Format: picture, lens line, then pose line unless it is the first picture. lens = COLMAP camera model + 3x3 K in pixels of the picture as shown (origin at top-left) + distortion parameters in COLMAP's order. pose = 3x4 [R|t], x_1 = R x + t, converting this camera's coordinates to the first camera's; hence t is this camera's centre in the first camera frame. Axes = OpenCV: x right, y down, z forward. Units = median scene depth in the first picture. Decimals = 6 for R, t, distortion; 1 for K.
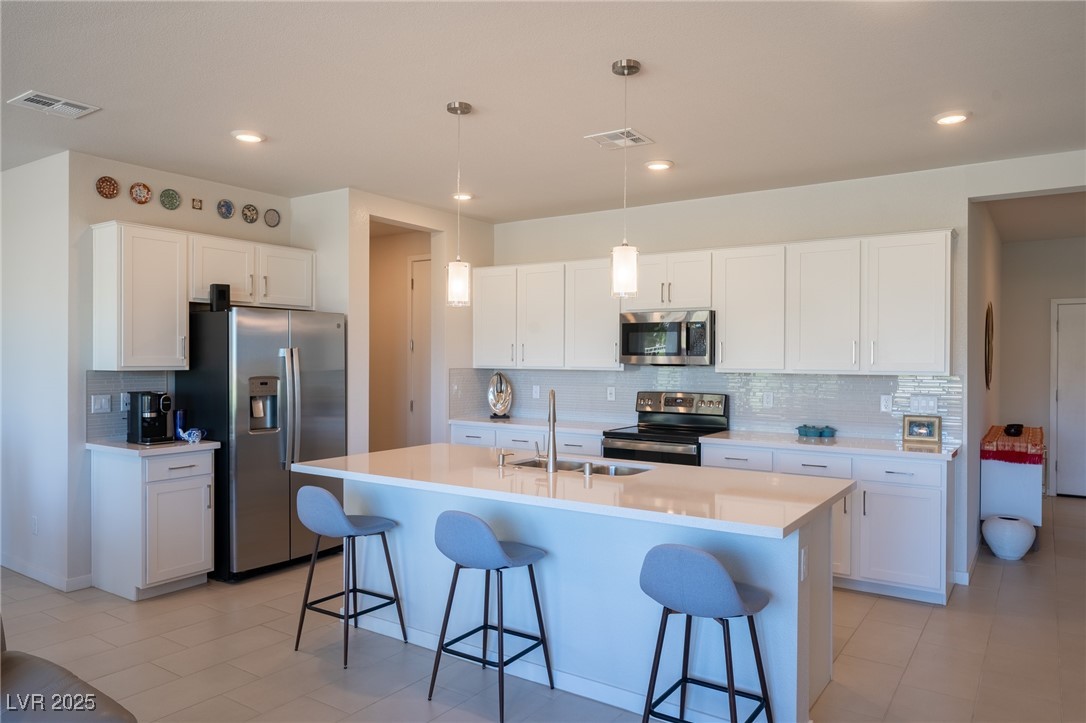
lens RADIAL K [[731.2, 0, 548.8], [0, 731.2, 361.6], [0, 0, 1]] dist [0.003804, 0.000889]
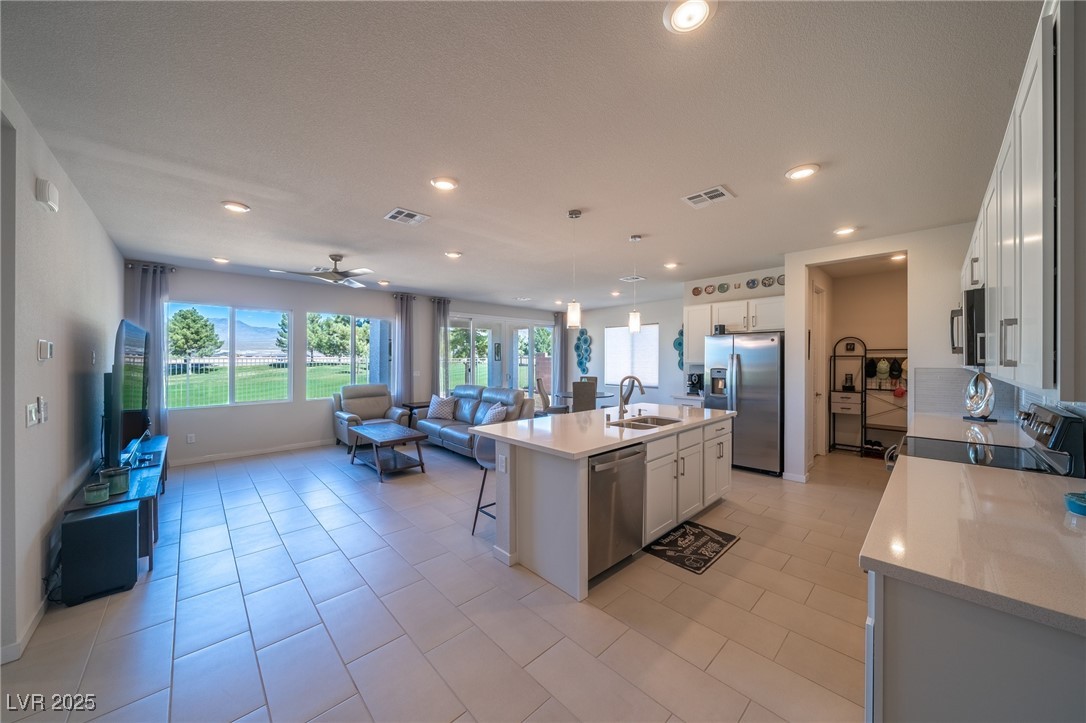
lens RADIAL K [[373.9, 0, 545.0], [0, 373.9, 360.3], [0, 0, 1]] dist [-0.006348, -0.000099]
pose [[-0.212586, -0.002754, -0.977138, 0.684390], [-0.004054, 0.999990, -0.001937, 0.001762], [0.977134, 0.003550, -0.212595, 0.697009]]
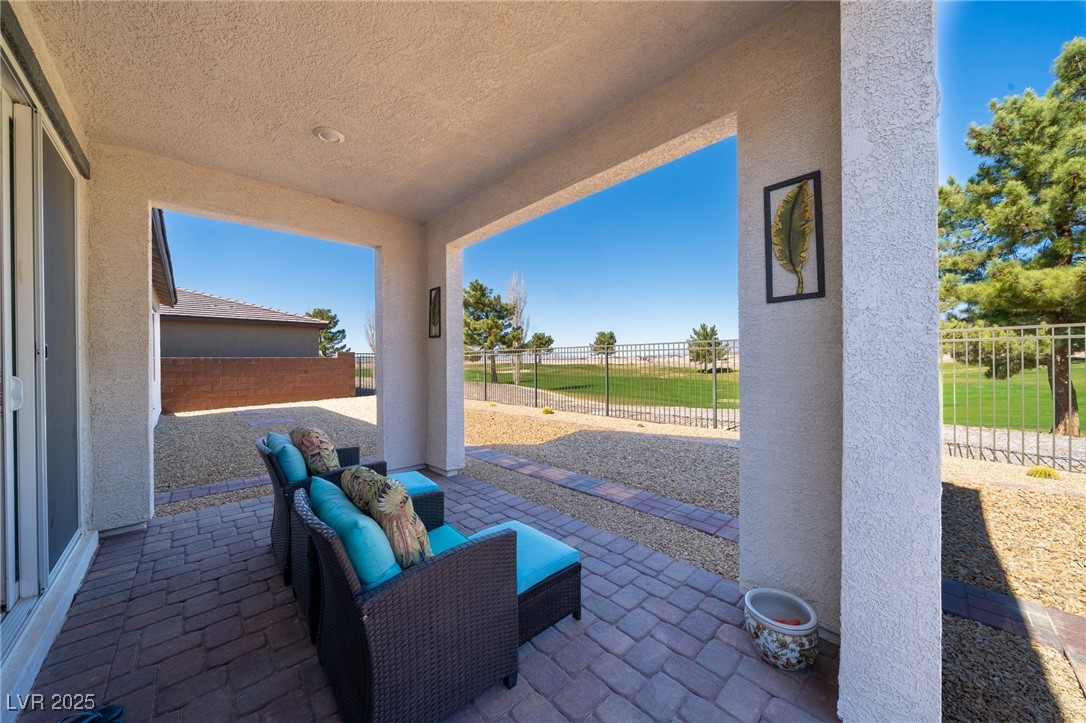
lens RADIAL K [[371.7, 0, 546.2], [0, 371.7, 362.7], [0, 0, 1]] dist [-0.005696, -0.000239]
pose [[-0.978643, 0.003664, 0.205535, -1.387760], [0.005612, 0.999945, 0.008896, 0.053751], [-0.205491, 0.009860, -0.978609, 0.285952]]
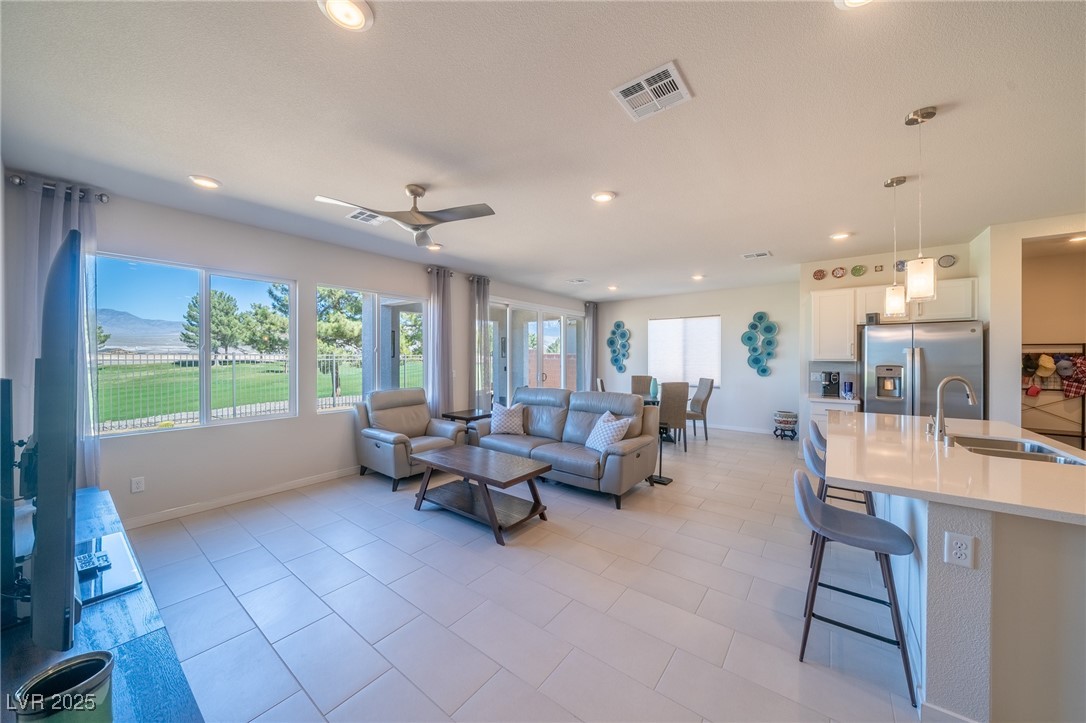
lens RADIAL K [[373.0, 0, 546.0], [0, 373.0, 359.3], [0, 0, 1]] dist [-0.005688, 0.000023]
pose [[-0.054018, 0.000370, -0.998540, 0.468188], [-0.004346, 0.999990, 0.000606, 0.008757], [0.998531, 0.004372, -0.054016, 0.244186]]
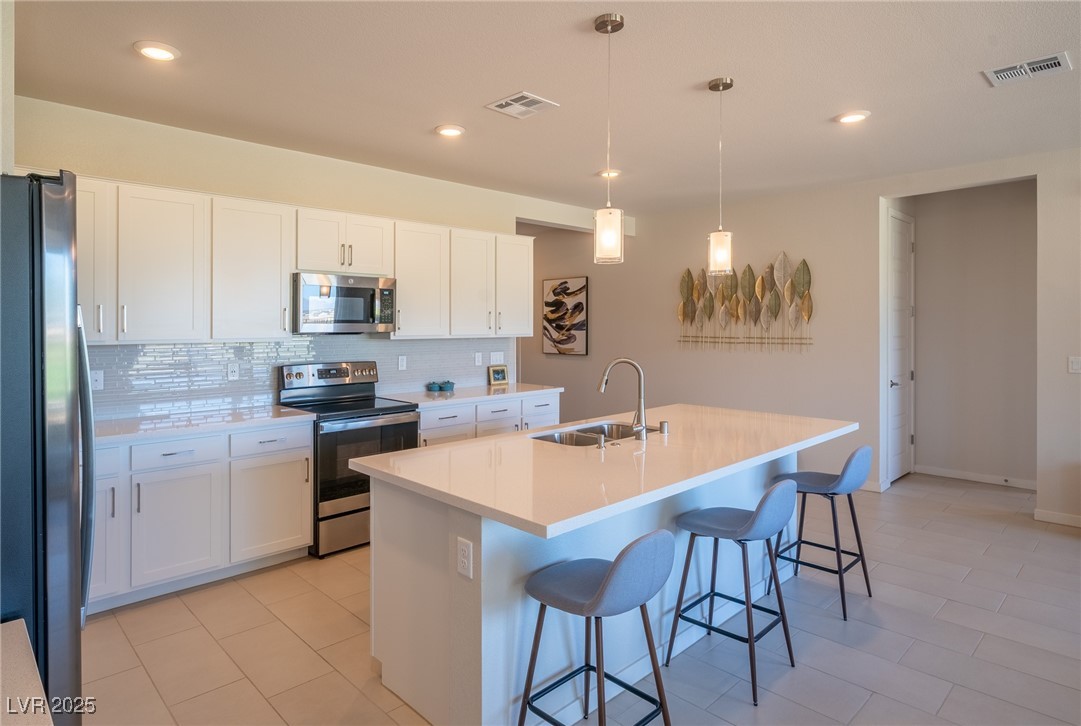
lens RADIAL K [[605.1, 0, 498.1], [0, 605.1, 323.7], [0, 0, 1]] dist [0.004400, 0.000860]
pose [[0.237764, -0.001923, 0.971321, -0.580738], [0.009340, 0.999956, -0.000307, -0.005967], [-0.971278, 0.009145, 0.237771, 0.682804]]
